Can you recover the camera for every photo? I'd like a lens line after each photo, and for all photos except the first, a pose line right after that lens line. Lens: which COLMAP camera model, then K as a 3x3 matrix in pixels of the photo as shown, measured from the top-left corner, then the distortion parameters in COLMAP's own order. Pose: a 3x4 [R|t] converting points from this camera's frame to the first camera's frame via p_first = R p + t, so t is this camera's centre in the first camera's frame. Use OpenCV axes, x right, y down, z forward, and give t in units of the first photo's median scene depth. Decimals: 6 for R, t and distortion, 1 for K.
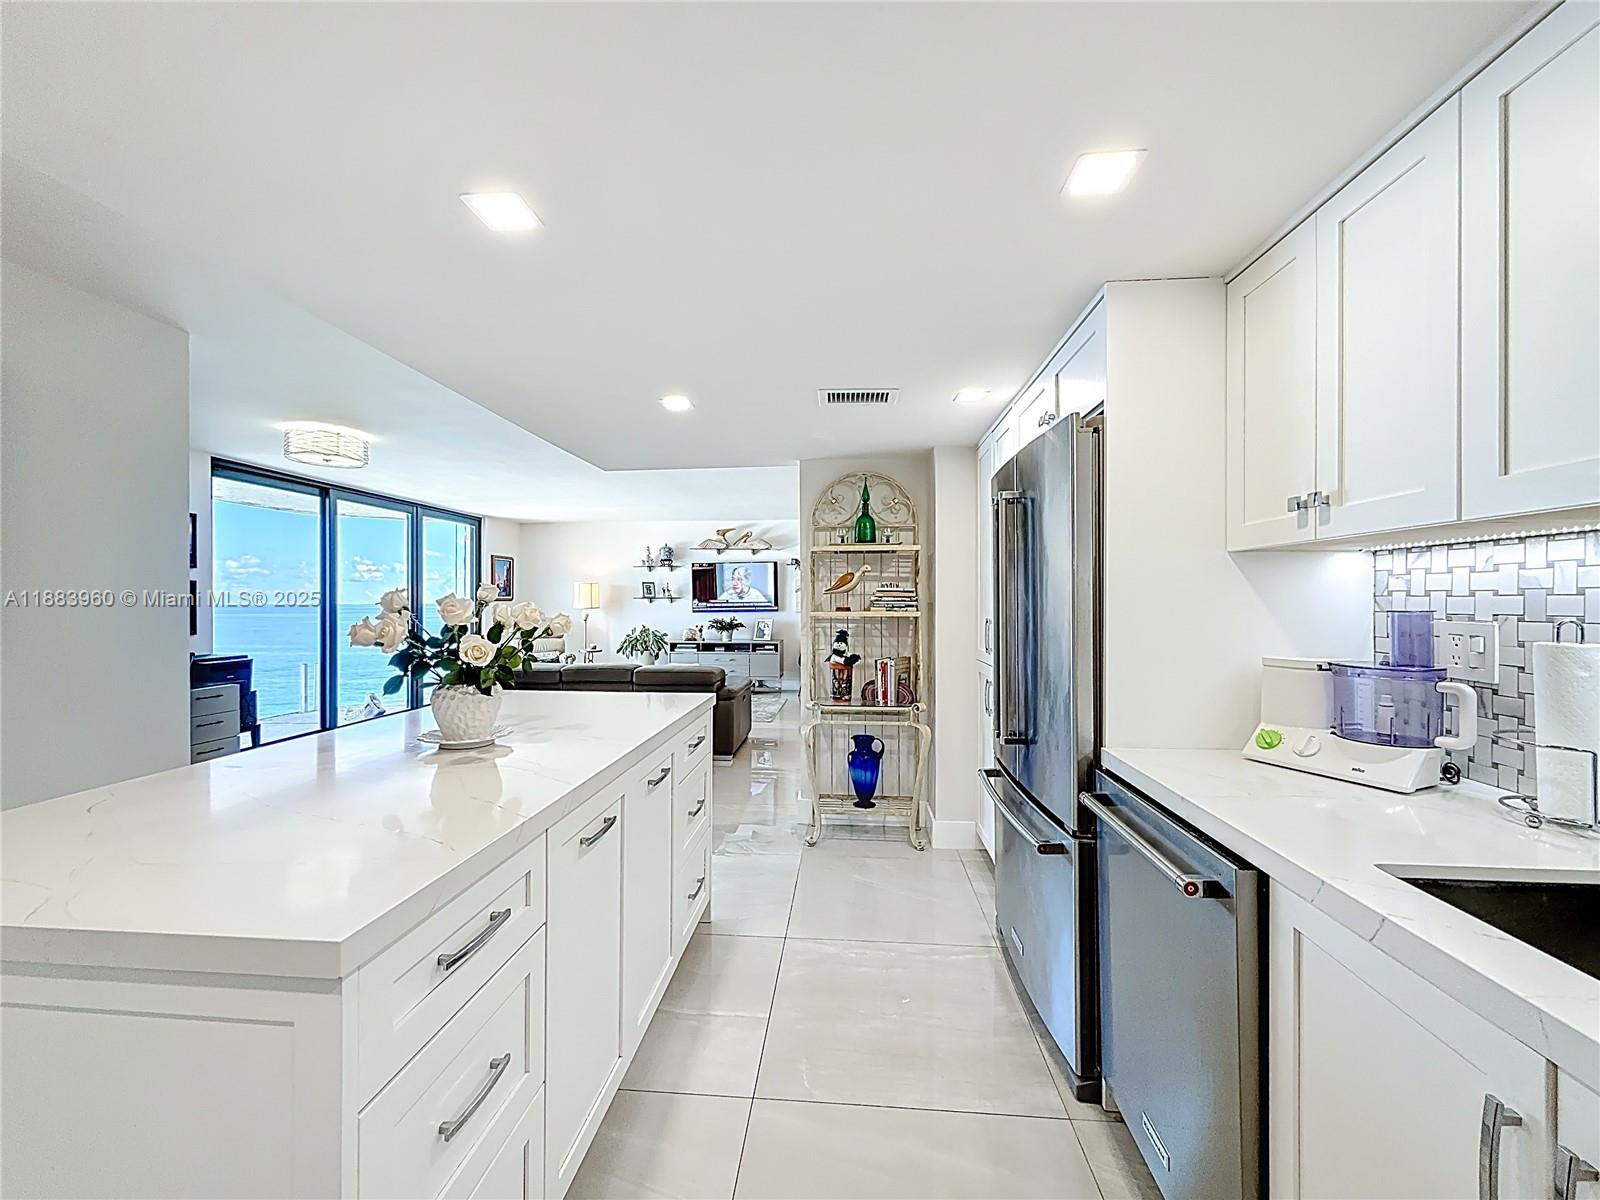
lens RADIAL K [[645.4, 0, 803.7], [0, 645.4, 605.5], [0, 0, 1]] dist [0.000070, -0.000037]
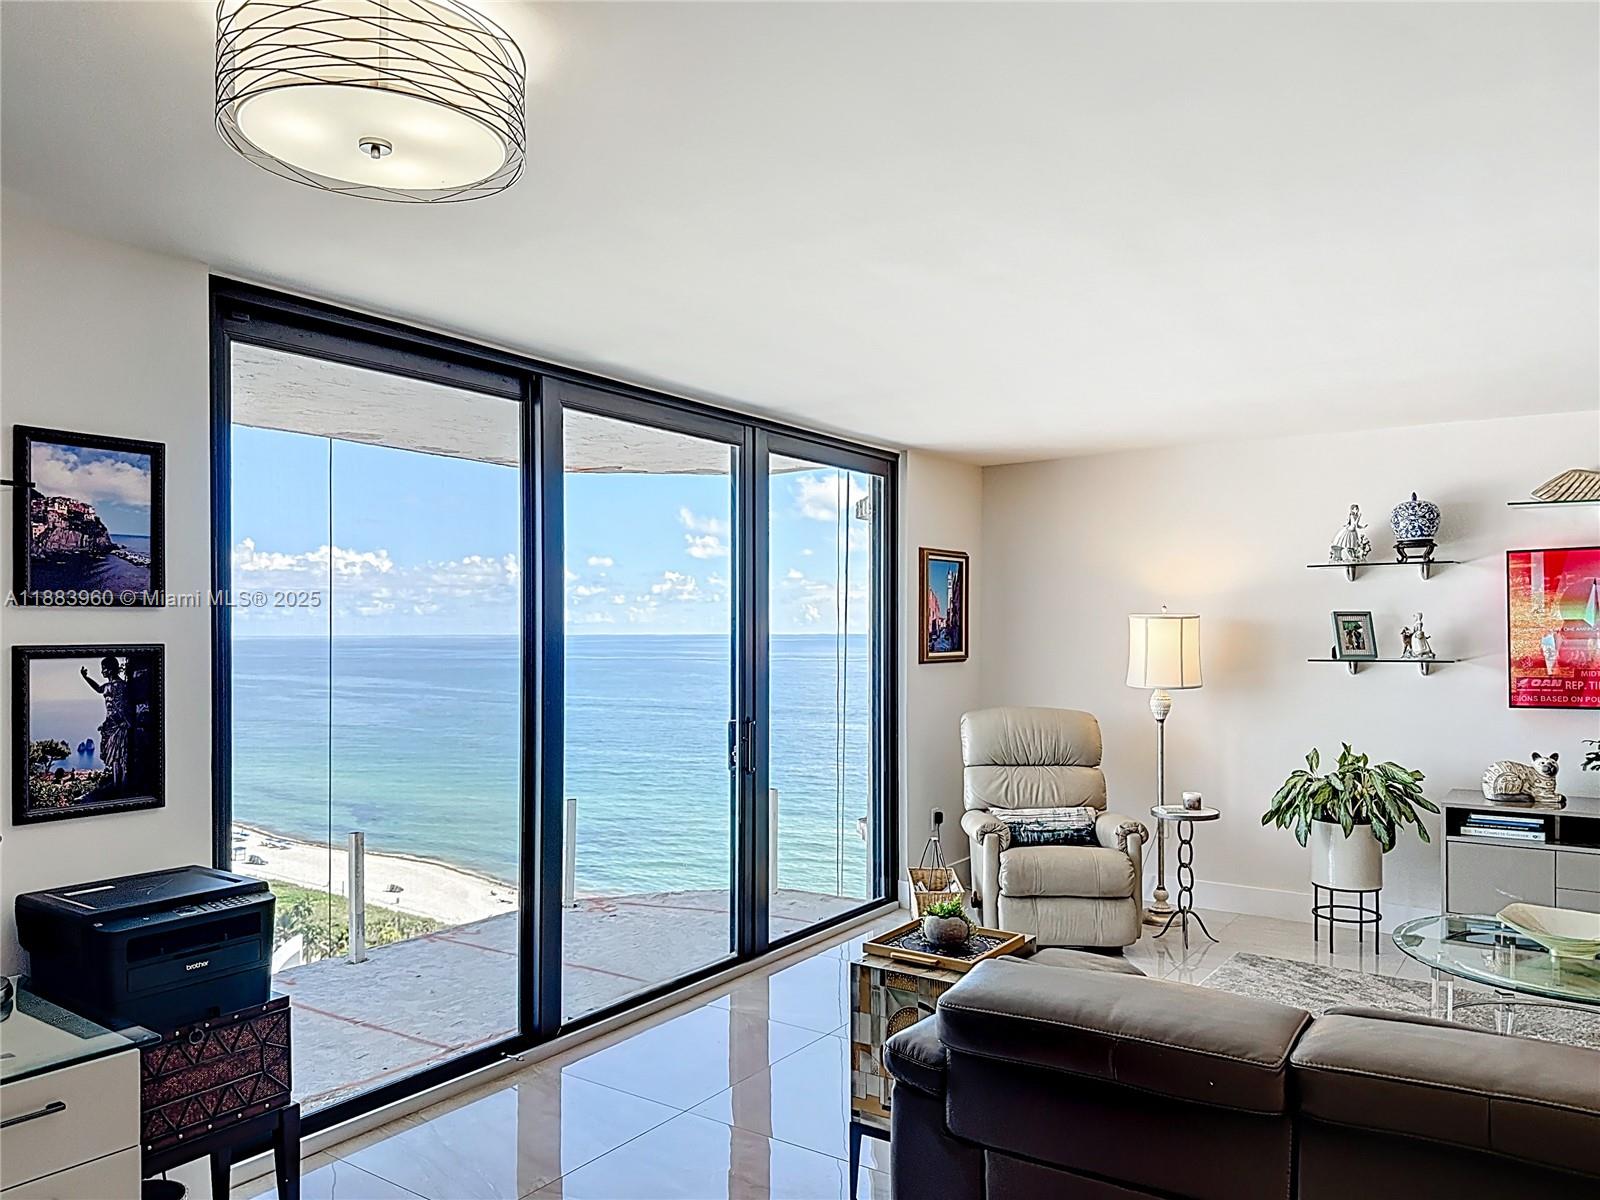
lens RADIAL K [[1145.0, 0, 802.1], [0, 1145.0, 627.5], [0, 0, 1]] dist [0.129373, -0.211674]
pose [[0.867040, -0.001532, -0.498236, -0.193890], [-0.002038, 0.999976, -0.006621, -0.024427], [0.498234, 0.006756, 0.867016, 0.350242]]
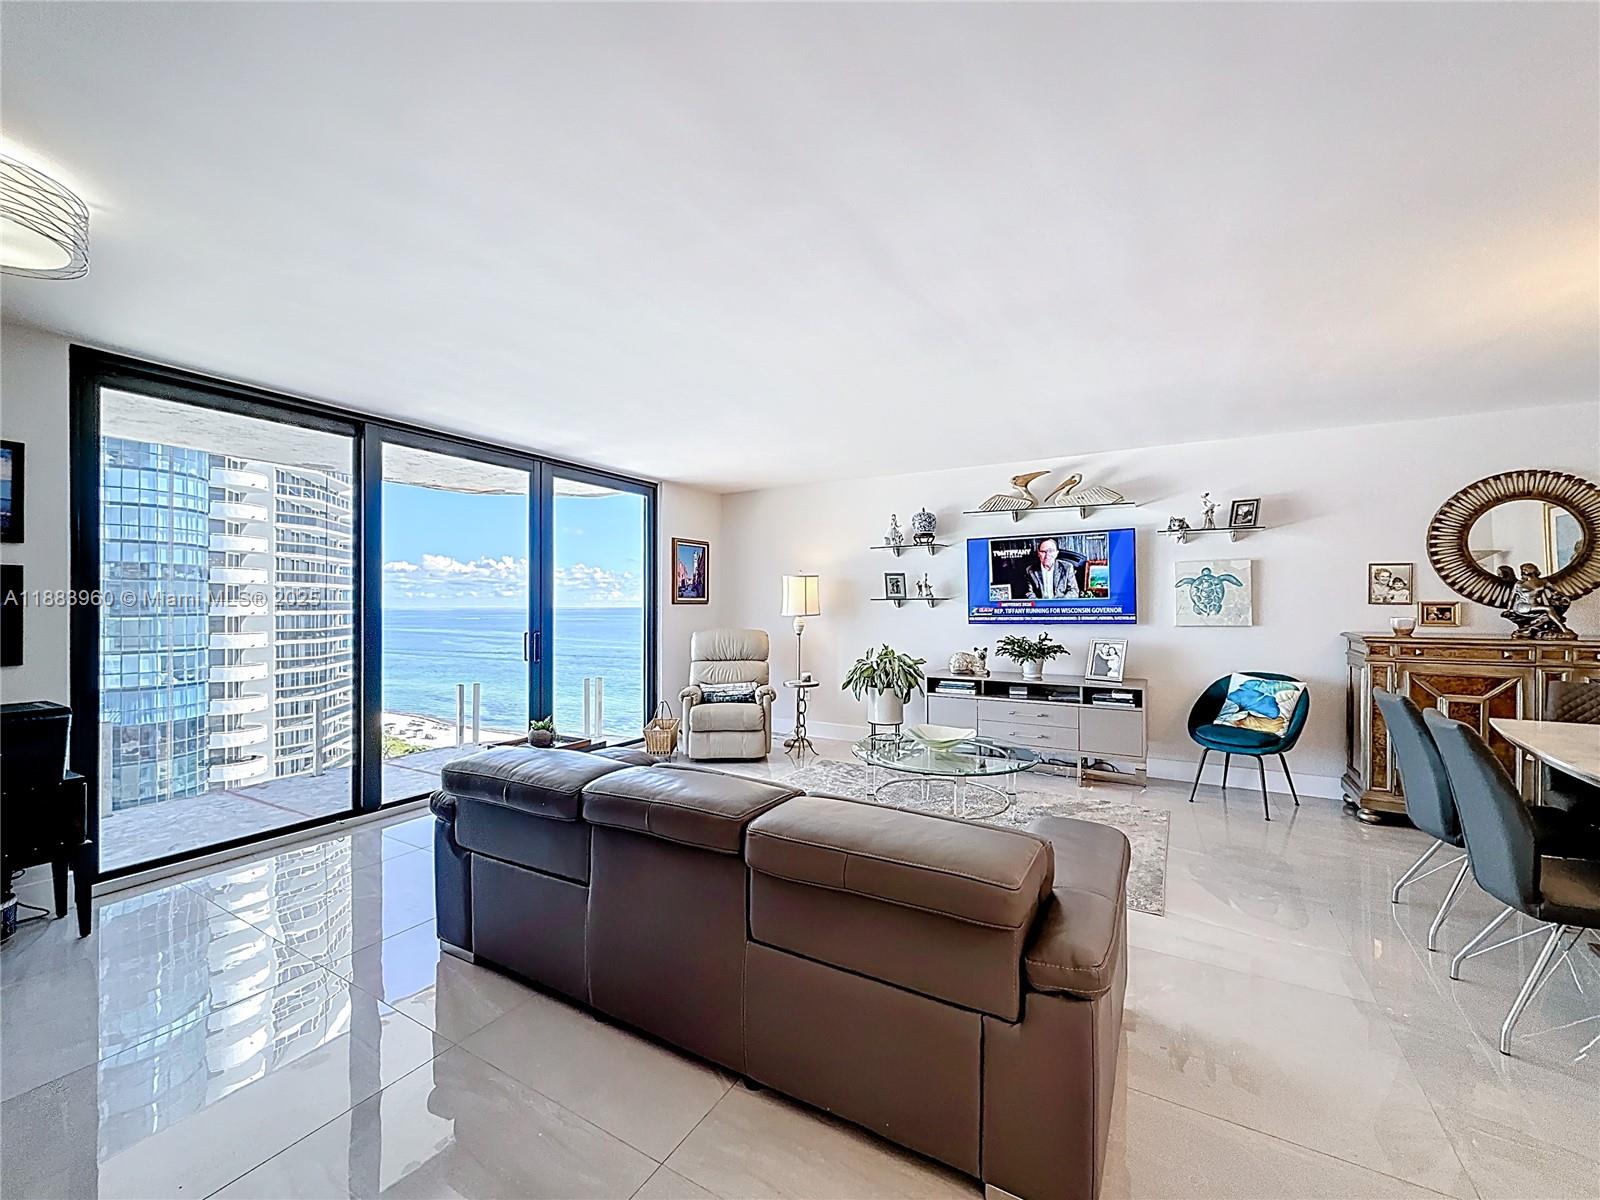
lens RADIAL K [[645.4, 0, 803.7], [0, 645.4, 605.5], [0, 0, 1]] dist [0.000070, -0.000037]
pose [[0.904777, 0.000178, -0.425885, -0.061797], [-0.002325, 0.999987, -0.004522, -0.002981], [0.425879, 0.005081, 0.904766, 0.428343]]
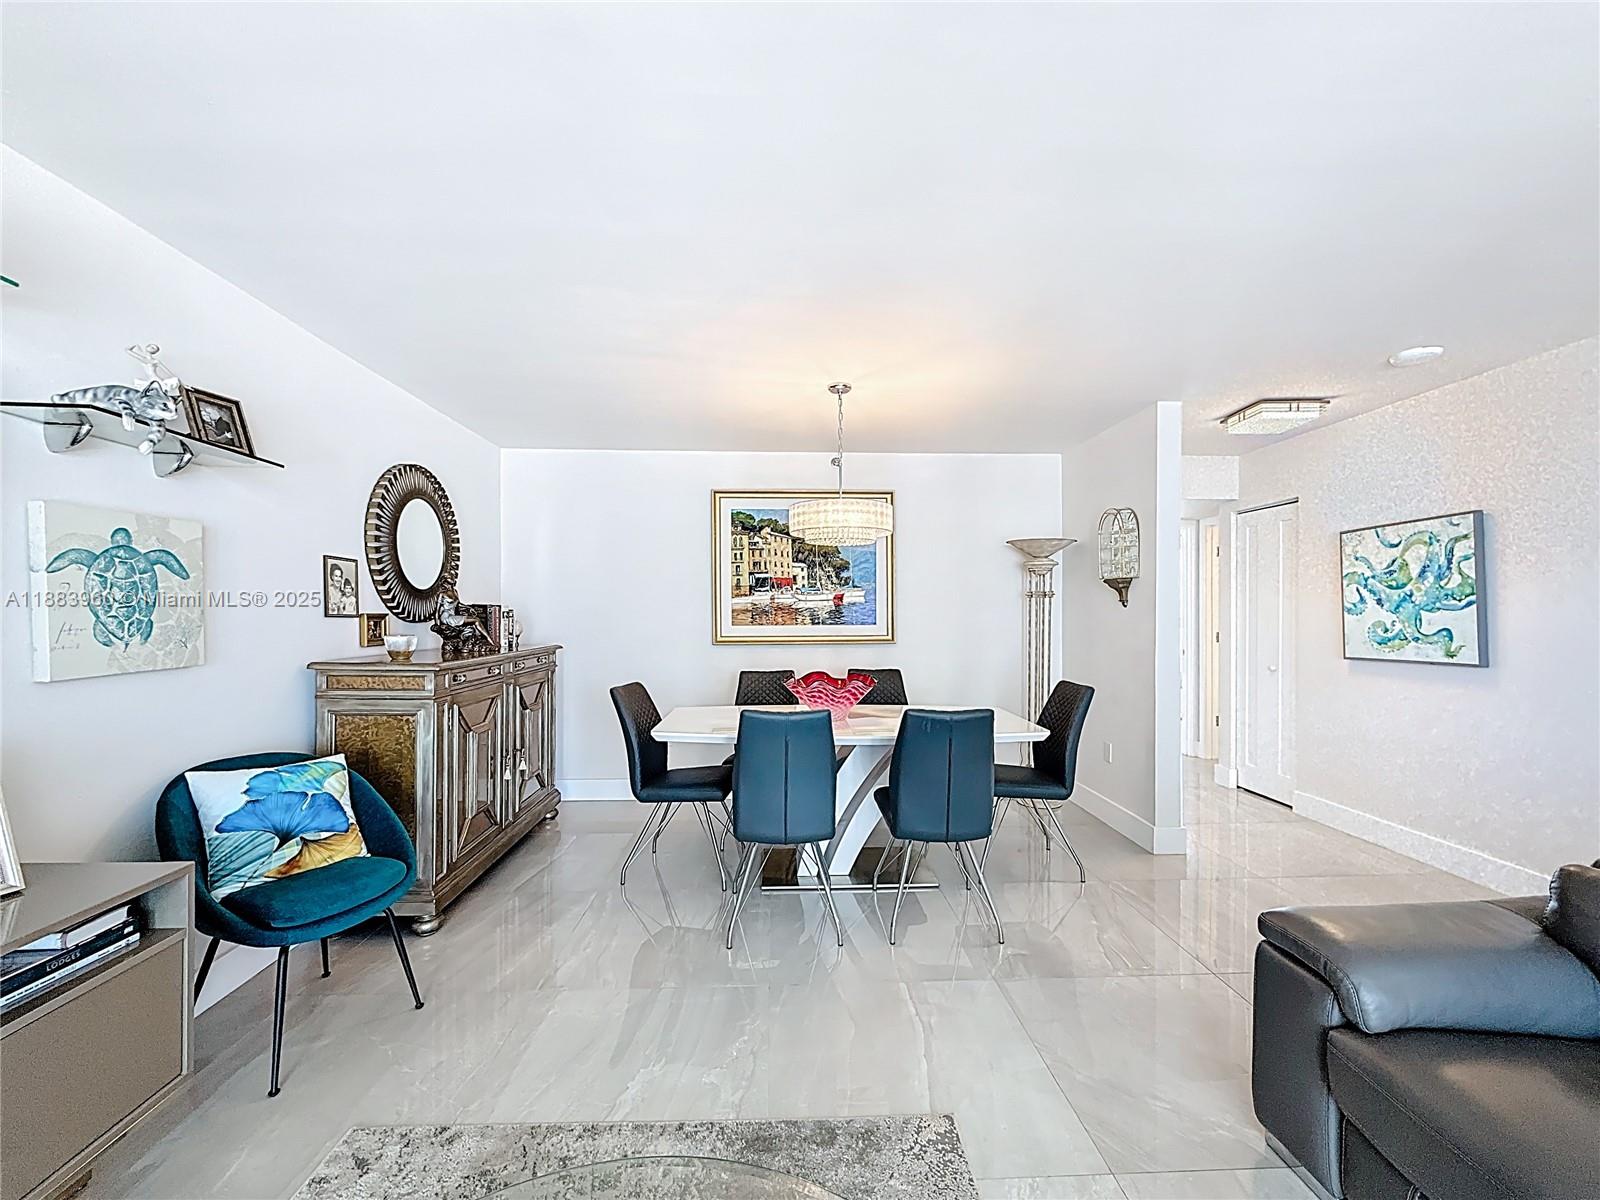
lens RADIAL K [[645.4, 0, 803.7], [0, 645.4, 605.5], [0, 0, 1]] dist [0.000070, -0.000037]
pose [[-0.132632, 0.010418, 0.991111, -0.218832], [0.005952, 0.999935, -0.009714, -0.008077], [-0.991147, 0.004611, -0.132686, 0.833102]]
